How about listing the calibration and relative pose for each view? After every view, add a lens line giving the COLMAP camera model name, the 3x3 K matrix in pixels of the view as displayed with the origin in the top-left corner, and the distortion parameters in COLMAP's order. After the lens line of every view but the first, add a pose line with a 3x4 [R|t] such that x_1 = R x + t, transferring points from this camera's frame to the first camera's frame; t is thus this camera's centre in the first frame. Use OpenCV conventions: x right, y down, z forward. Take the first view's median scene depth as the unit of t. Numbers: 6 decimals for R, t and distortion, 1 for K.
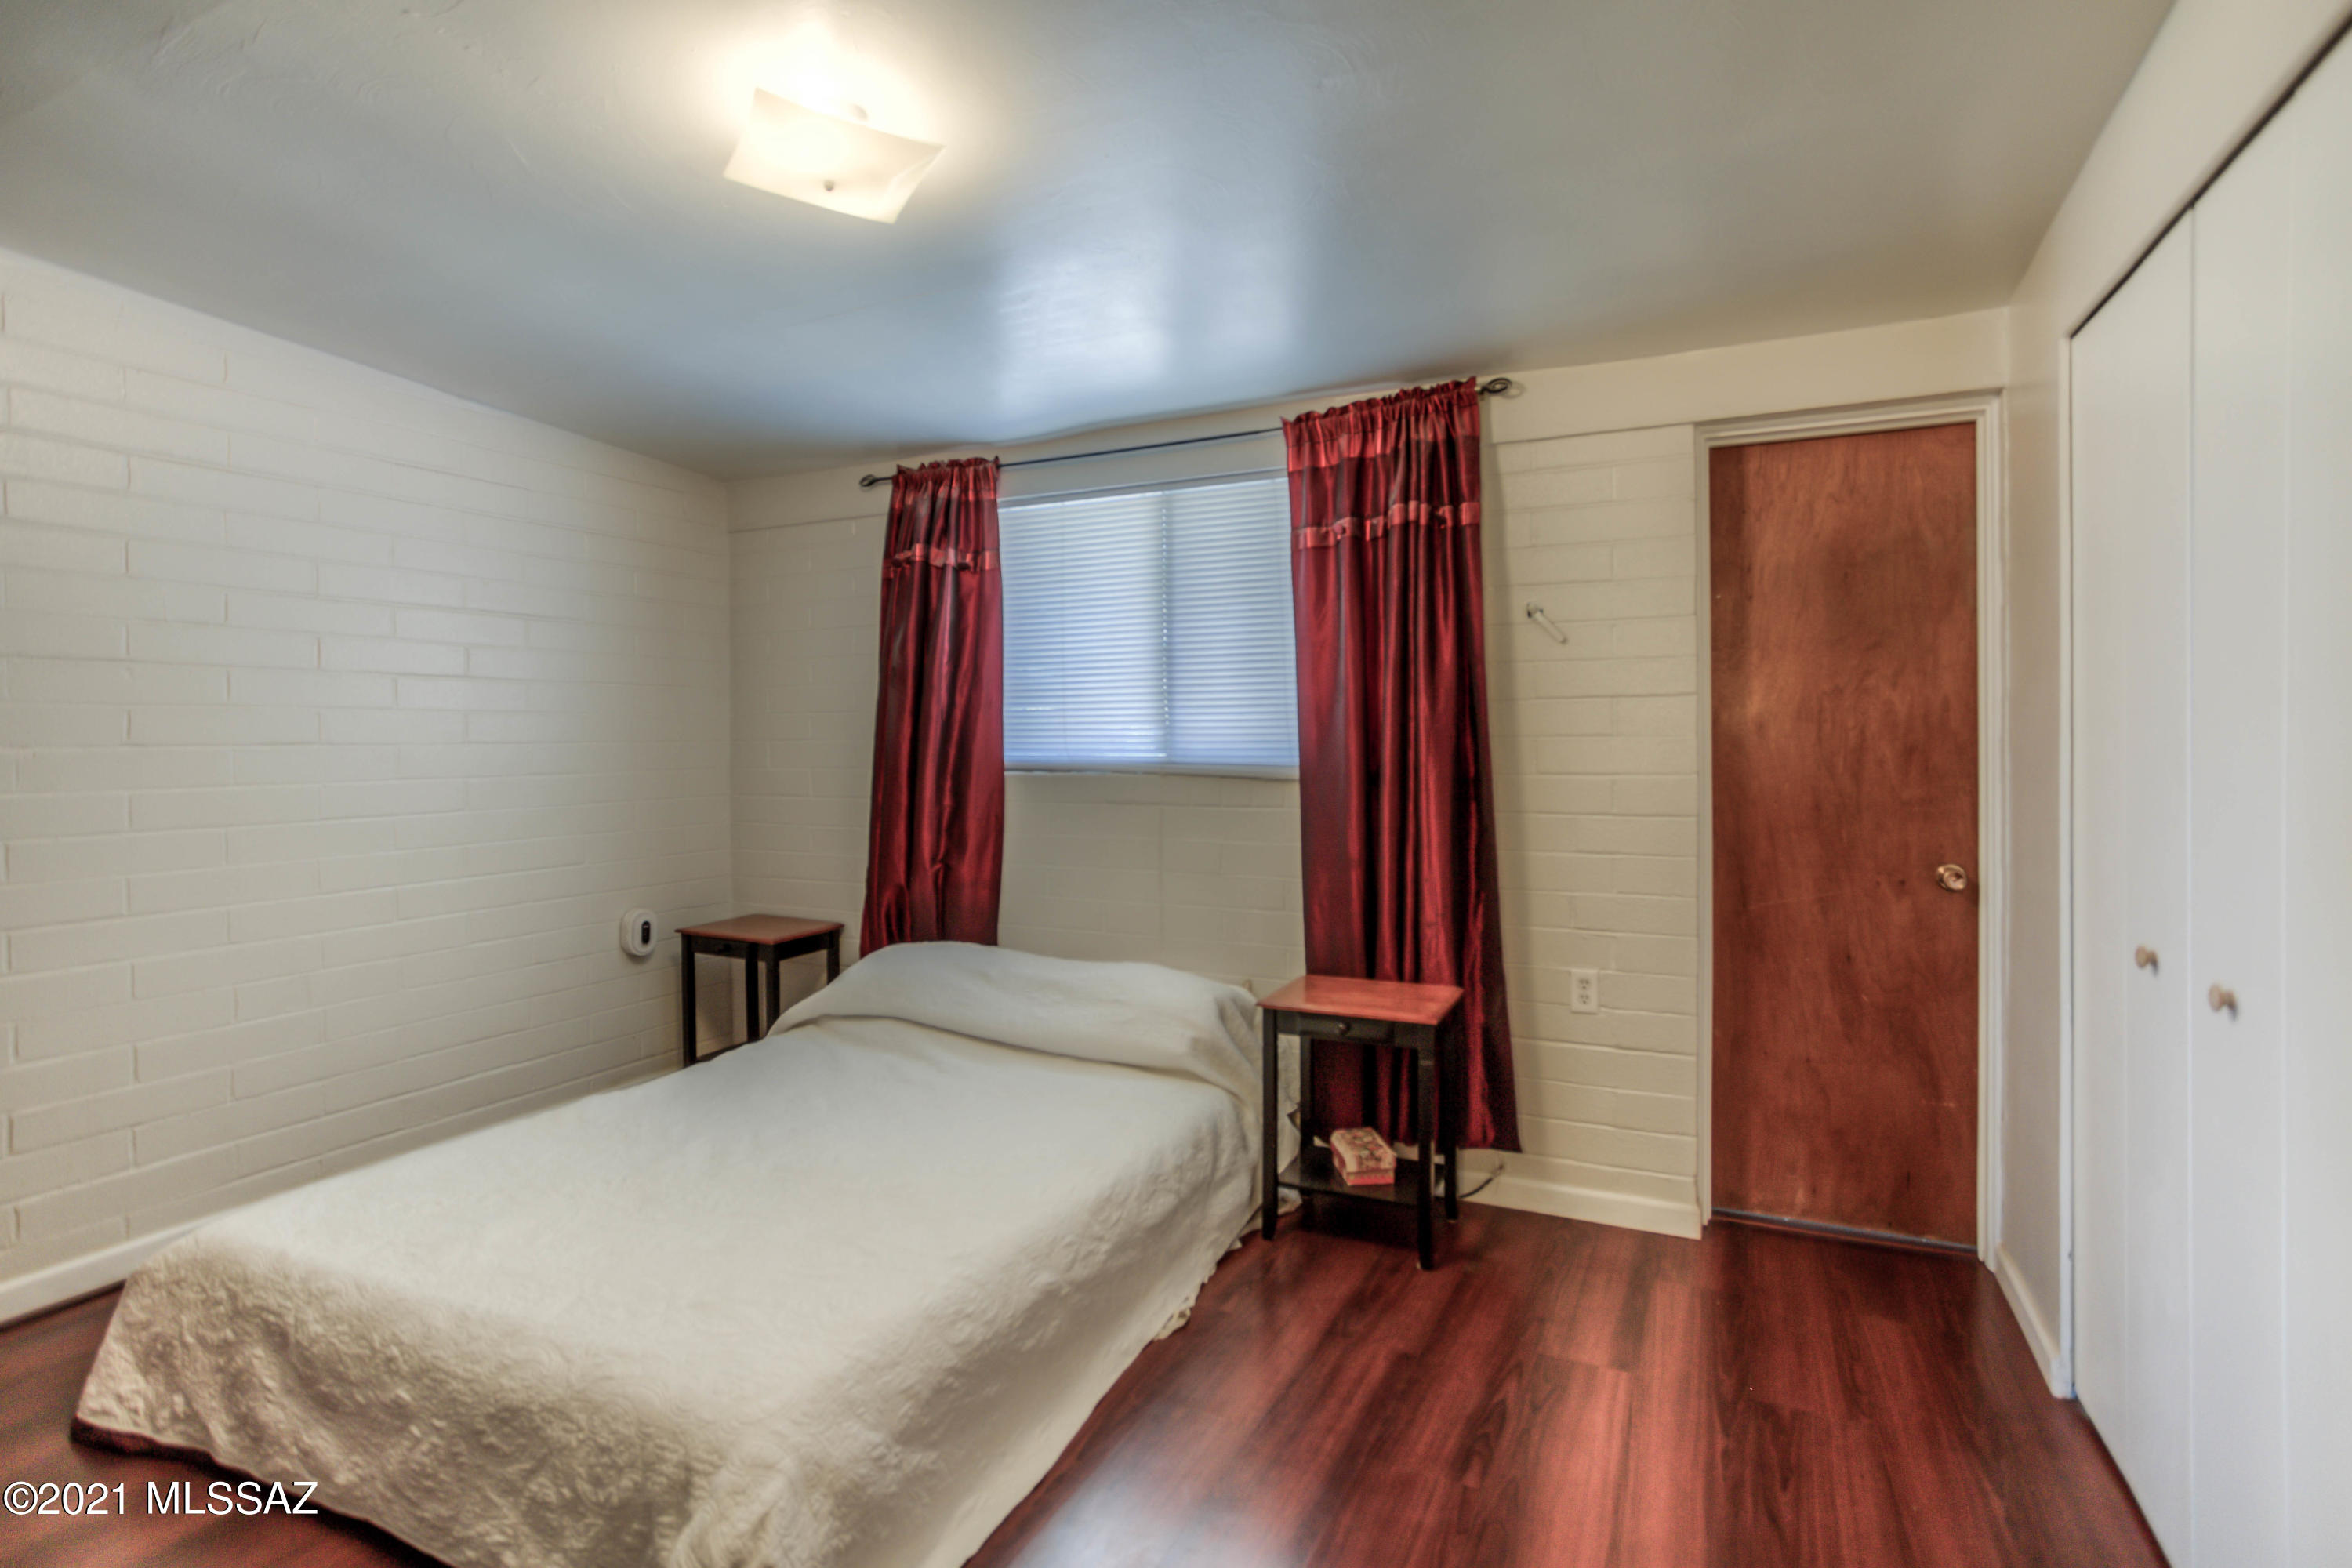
lens RADIAL K [[1157.1, 0, 1159.4], [0, 1157.1, 771.3], [0, 0, 1]] dist [-0.036025, 0.021018]
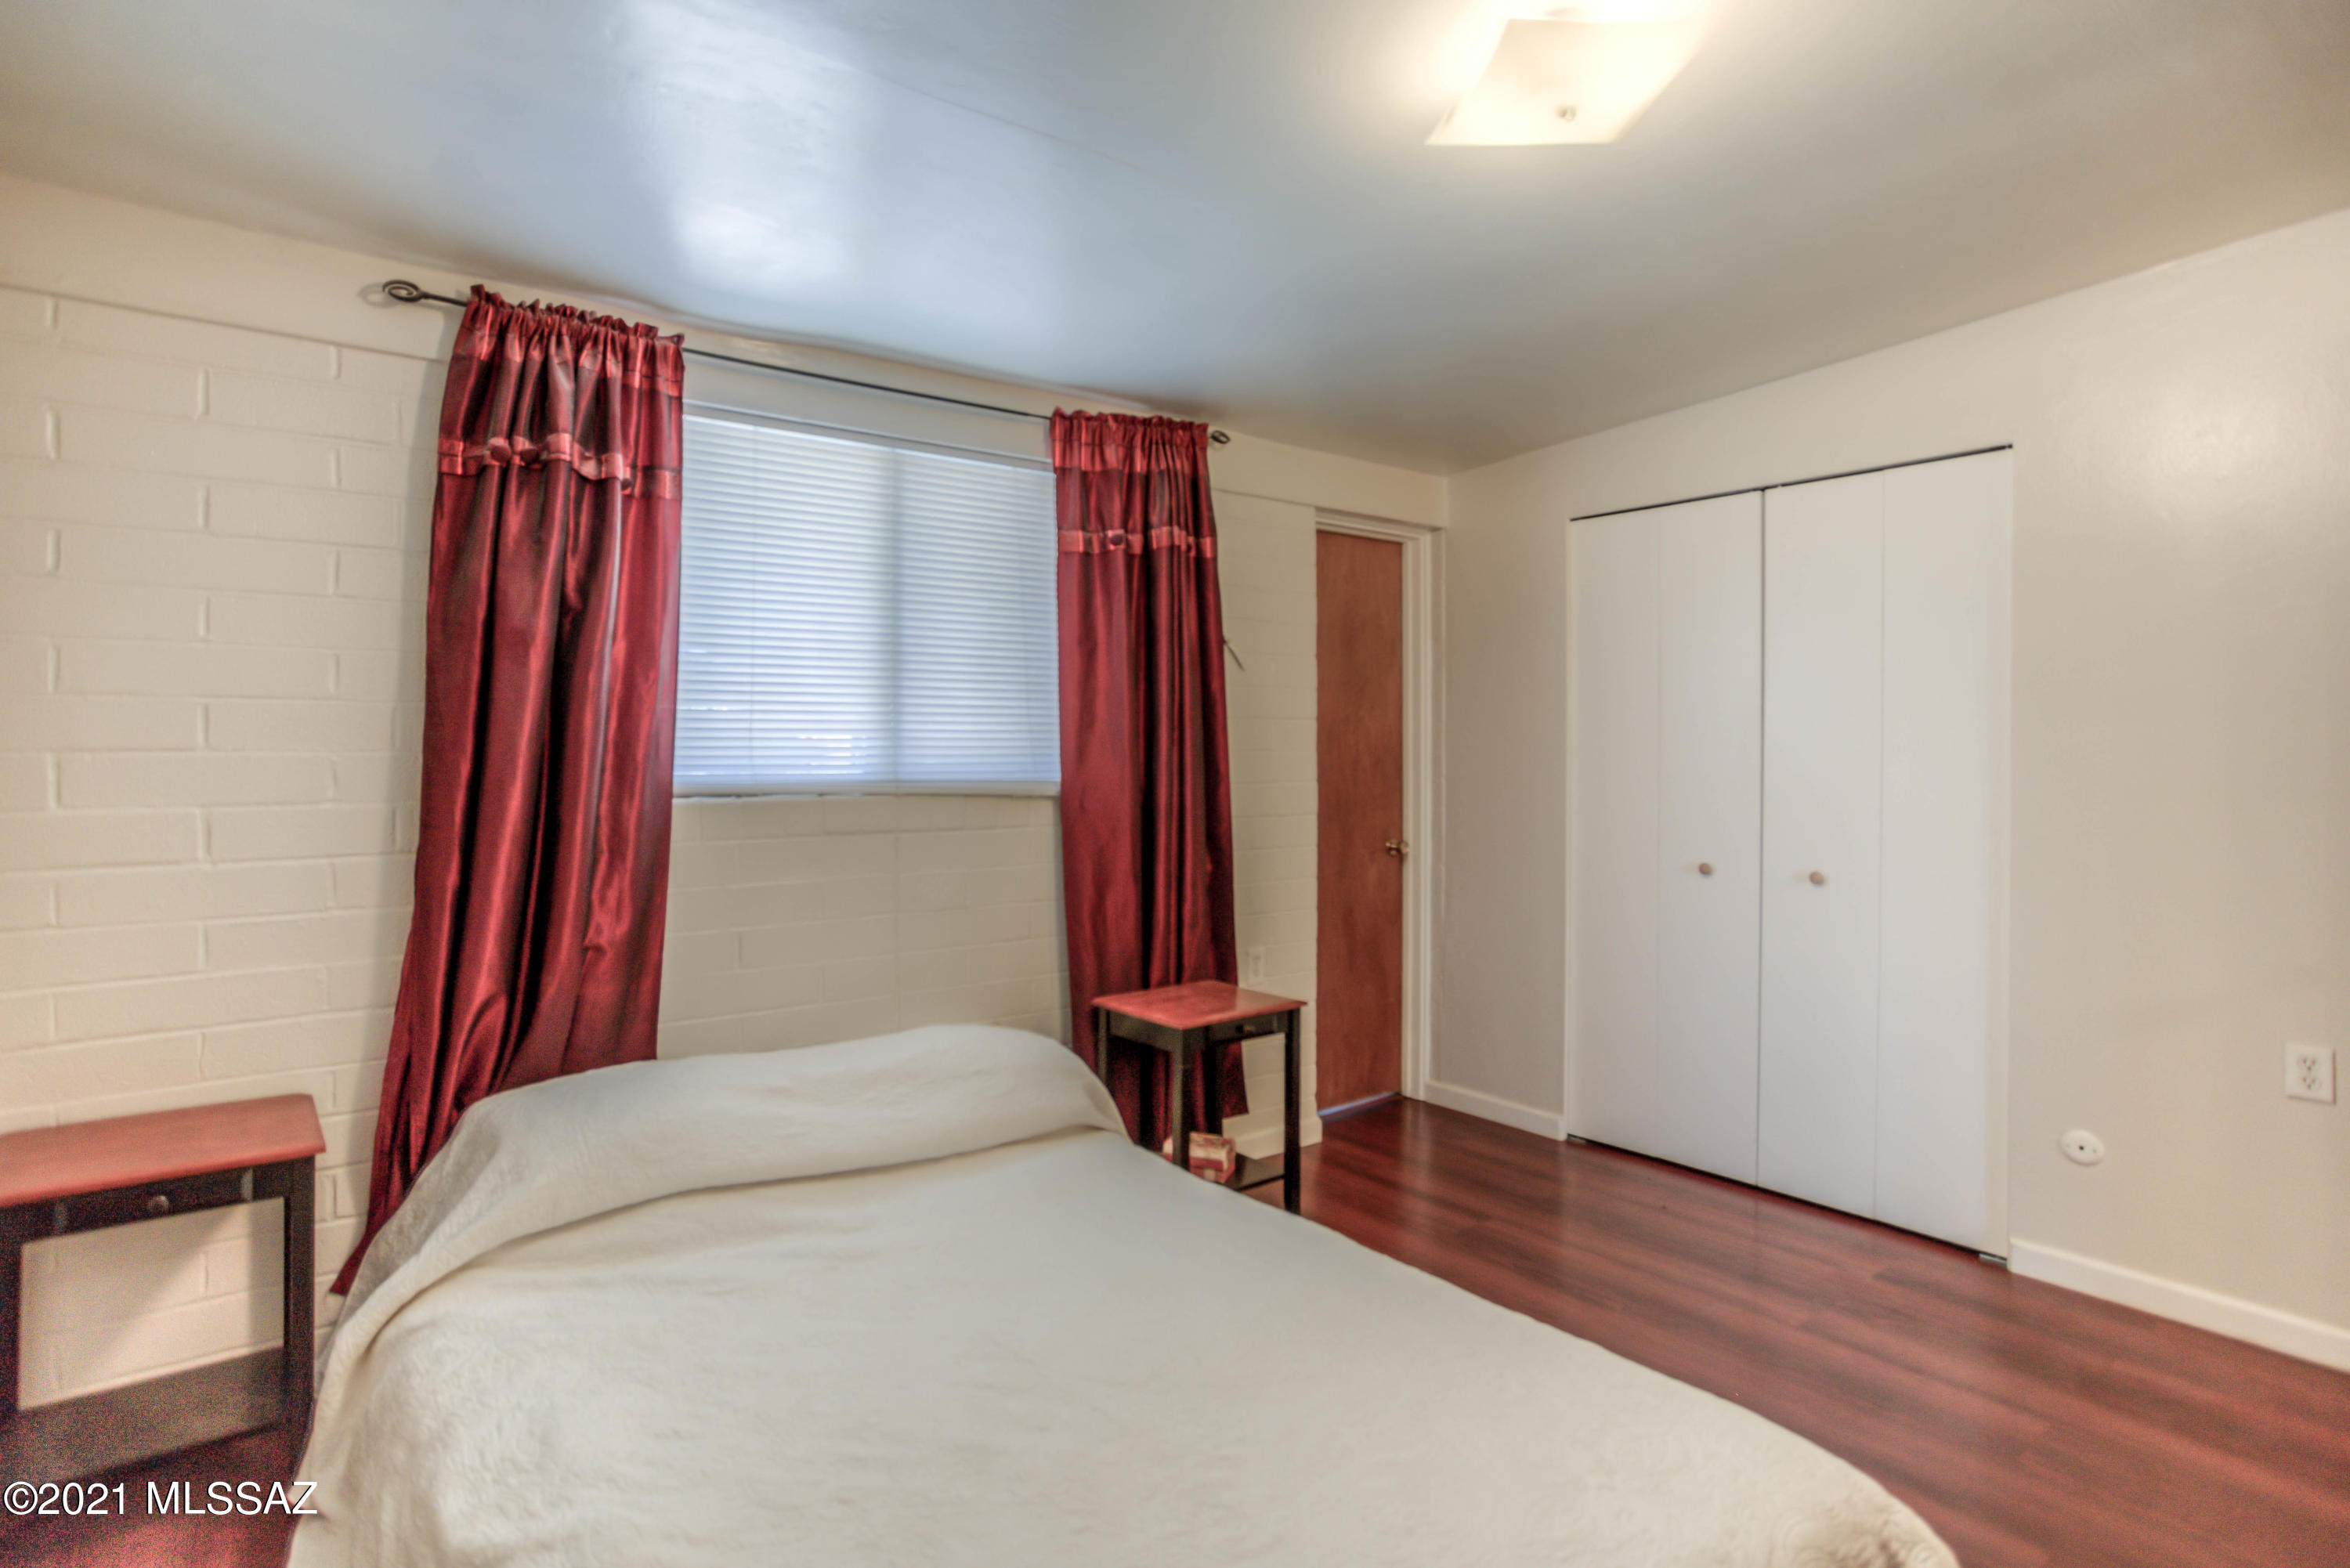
lens RADIAL K [[1156.0, 0, 1167.3], [0, 1156.0, 780.8], [0, 0, 1]] dist [-0.036025, 0.021018]
pose [[0.475148, -0.022571, 0.879617, -0.660089], [0.011682, 0.999745, 0.019343, -0.022520], [-0.879829, 0.001085, 0.475290, 0.471199]]
